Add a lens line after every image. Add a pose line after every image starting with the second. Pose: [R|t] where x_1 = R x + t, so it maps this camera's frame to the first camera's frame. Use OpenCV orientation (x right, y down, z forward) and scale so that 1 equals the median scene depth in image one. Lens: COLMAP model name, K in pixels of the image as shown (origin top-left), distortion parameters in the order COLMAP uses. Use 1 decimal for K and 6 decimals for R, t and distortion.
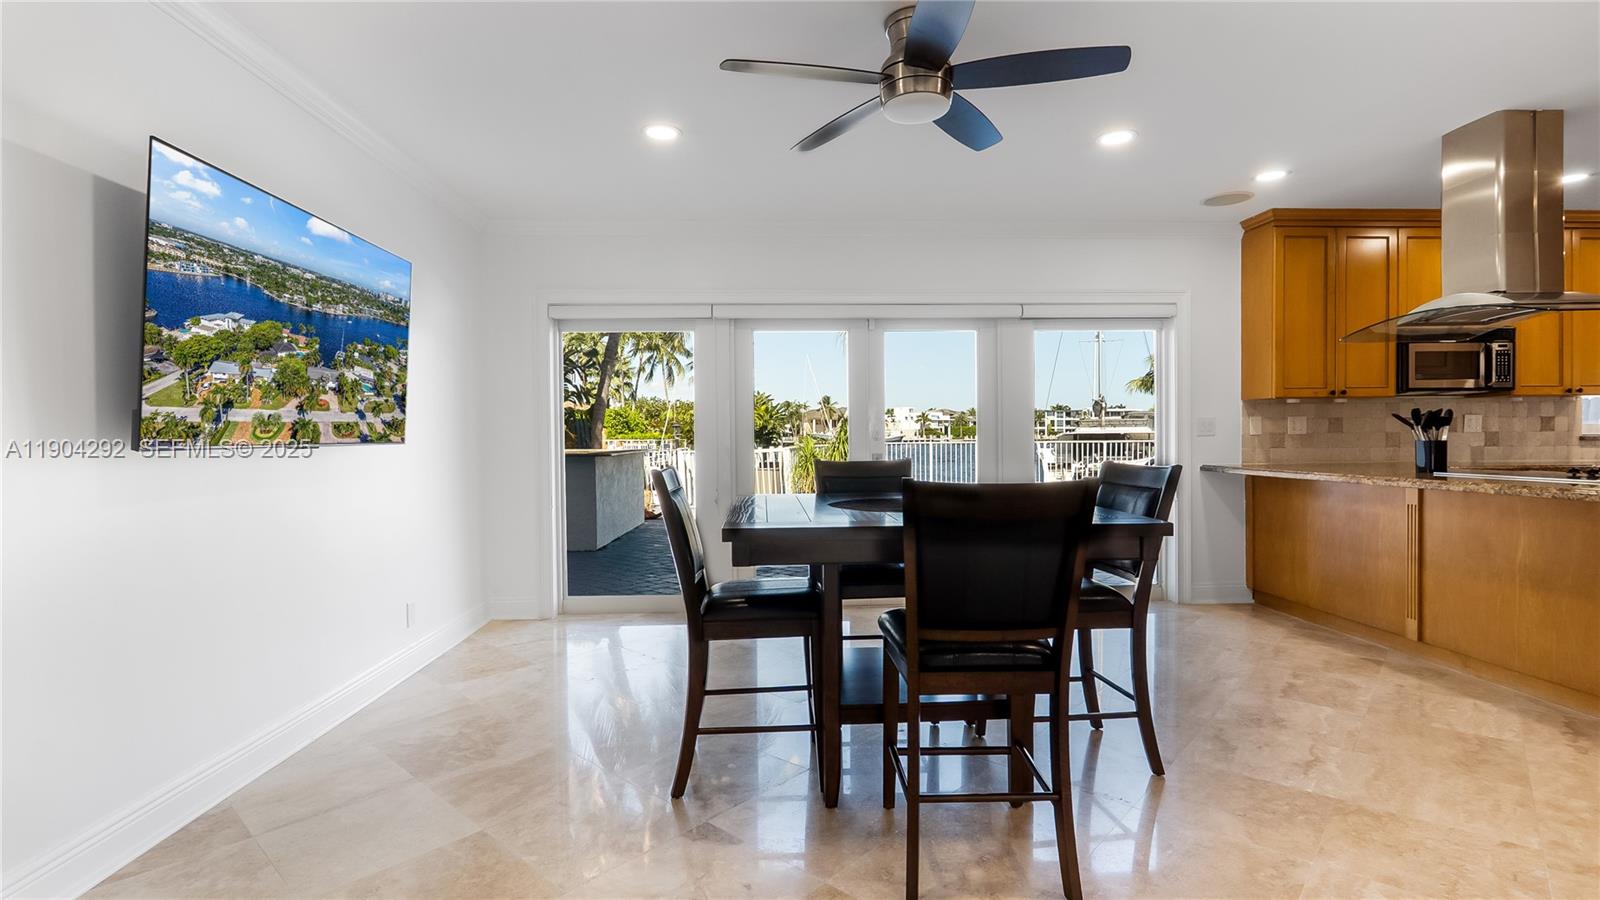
lens RADIAL K [[744.0, 0, 806.9], [0, 744.0, 448.4], [0, 0, 1]] dist [-0.002901, 0.000389]
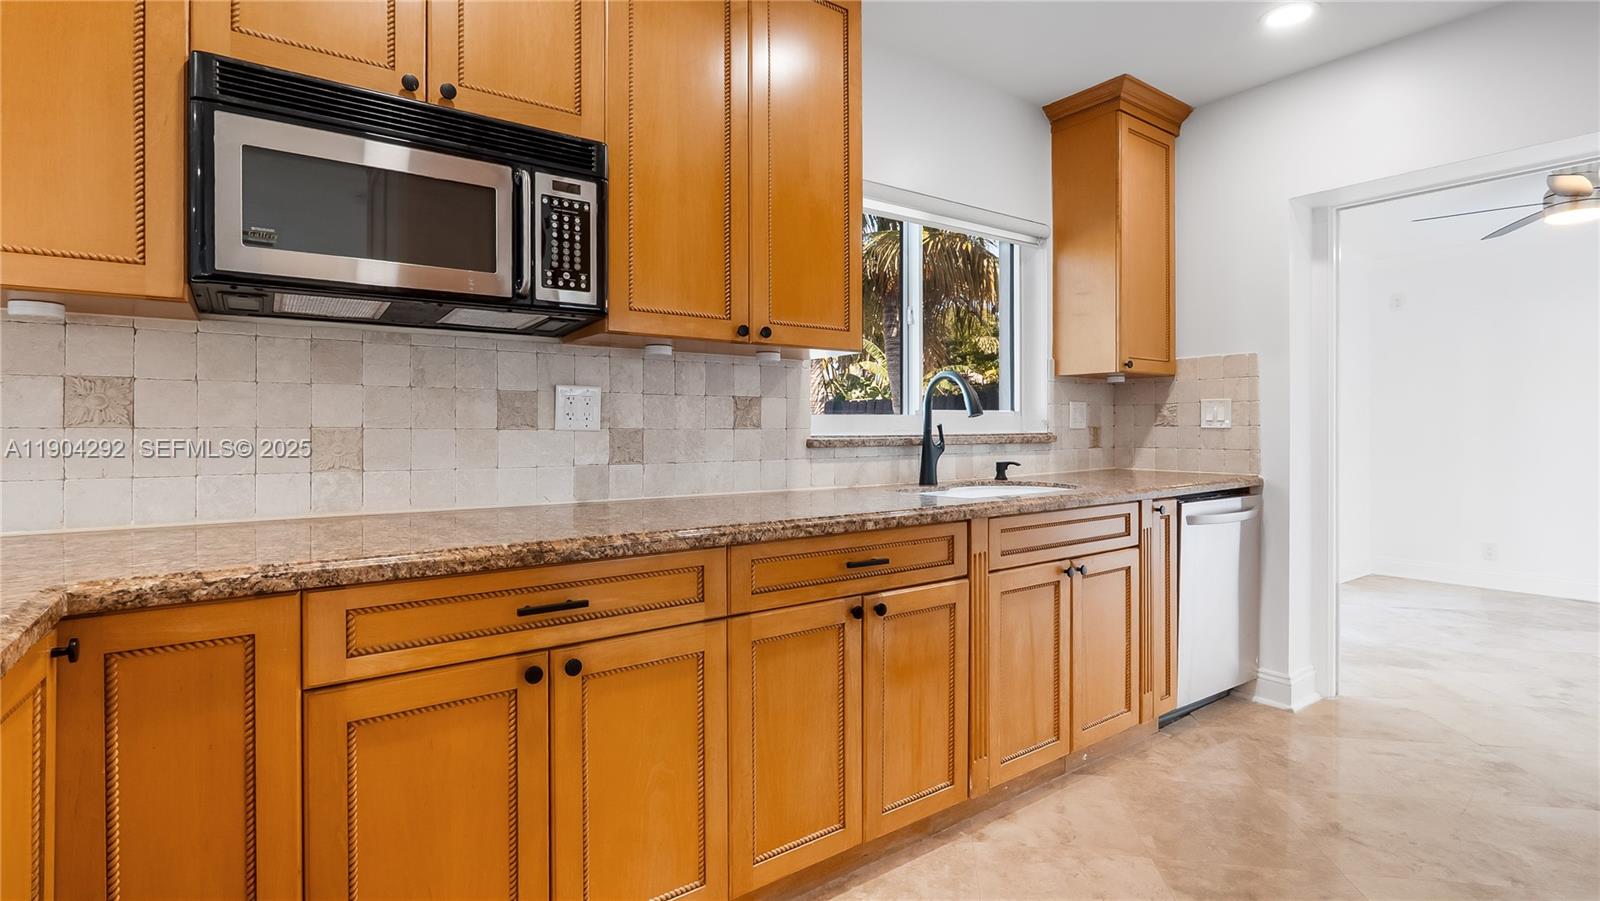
lens RADIAL K [[744.0, 0, 788.8], [0, 744.0, 433.3], [0, 0, 1]] dist [-0.002901, 0.000389]
pose [[0.845548, 0.003209, 0.533890, 0.821644], [0.004819, 0.999895, -0.013641, -0.014640], [-0.533878, 0.014107, 0.845444, 0.630914]]
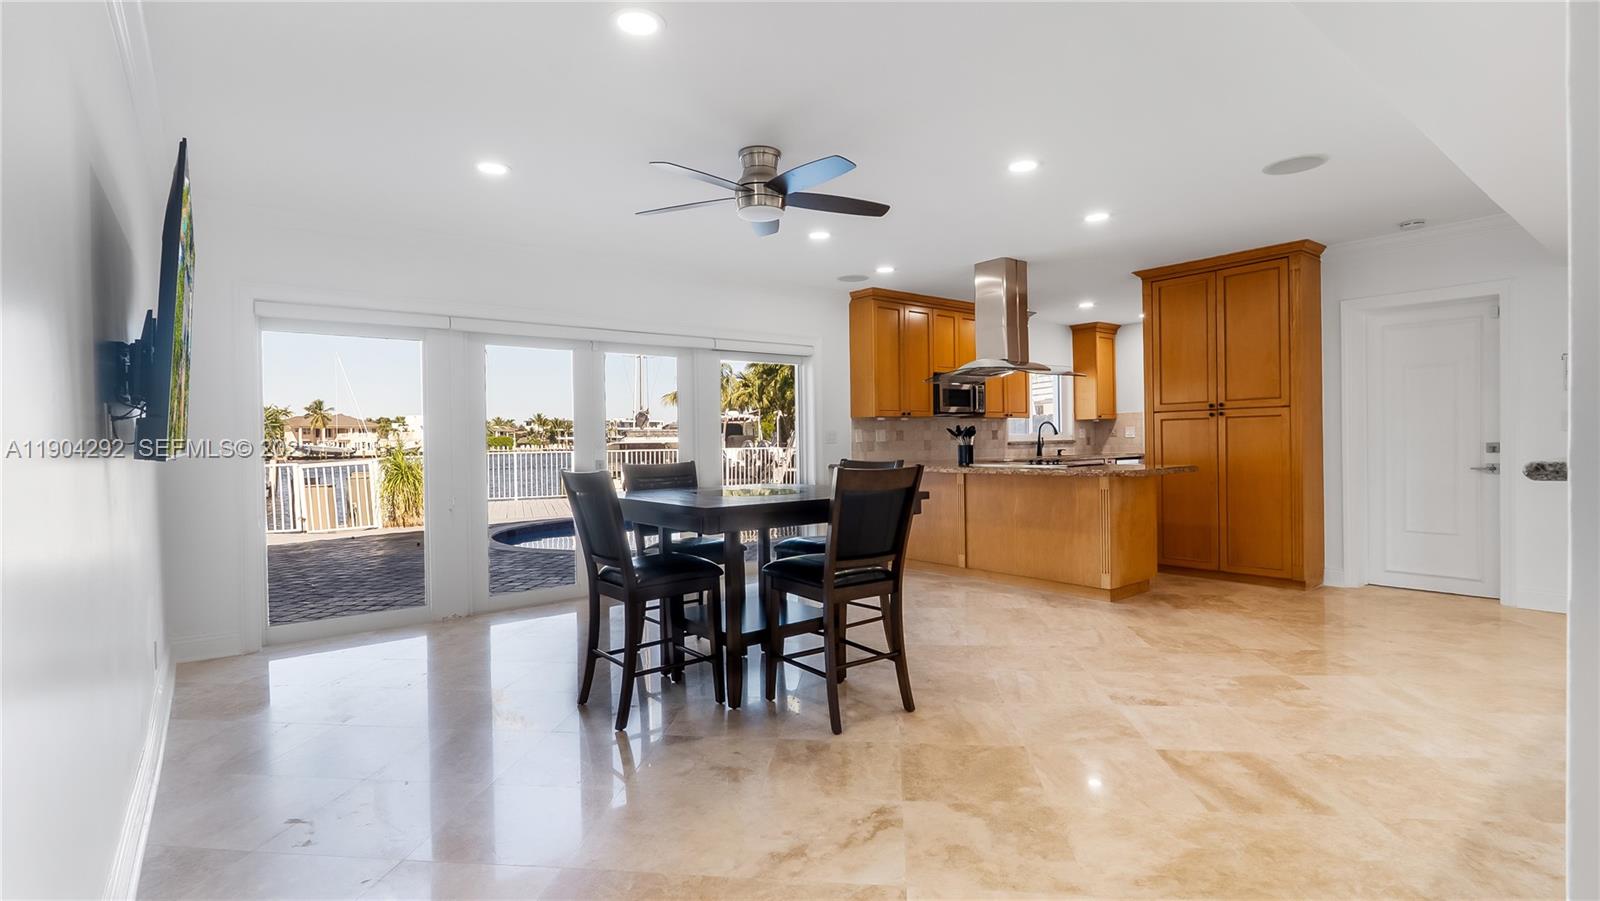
lens RADIAL K [[744.0, 0, 803.3], [0, 744.0, 449.4], [0, 0, 1]] dist [-0.002901, 0.000389]
pose [[0.816950, -0.010116, 0.576619, -0.319611], [0.017153, 0.999830, -0.006761, 0.003291], [-0.576453, 0.015414, 0.816985, -0.108085]]
